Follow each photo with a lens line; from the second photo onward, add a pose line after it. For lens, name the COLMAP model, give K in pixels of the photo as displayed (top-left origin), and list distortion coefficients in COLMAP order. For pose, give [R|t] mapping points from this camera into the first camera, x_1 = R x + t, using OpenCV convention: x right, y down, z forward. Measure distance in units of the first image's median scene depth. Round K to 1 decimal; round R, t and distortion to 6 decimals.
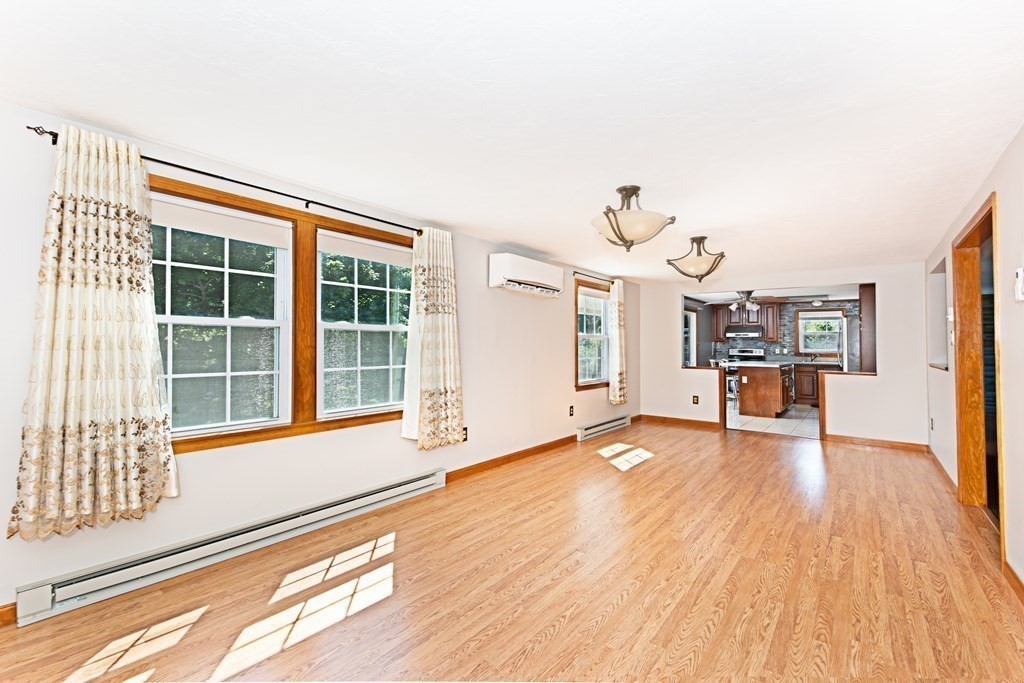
lens RADIAL K [[425.9, 0, 512.0], [0, 425.9, 341.5], [0, 0, 1]] dist [0.002550, -0.000278]
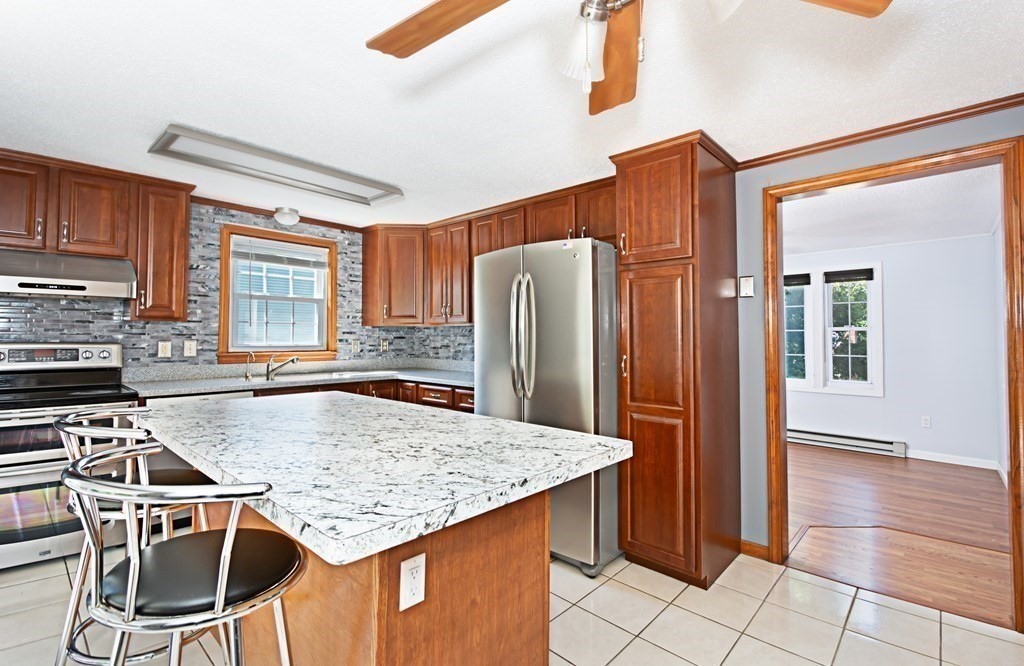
lens RADIAL K [[496.6, 0, 489.7], [0, 496.6, 316.3], [0, 0, 1]] dist [0.097228, -0.074051]
pose [[0.105185, 0.033934, 0.993874, 0.277786], [-0.015119, 0.999357, -0.032521, 0.007032], [-0.994338, -0.011606, 0.105631, 0.720851]]
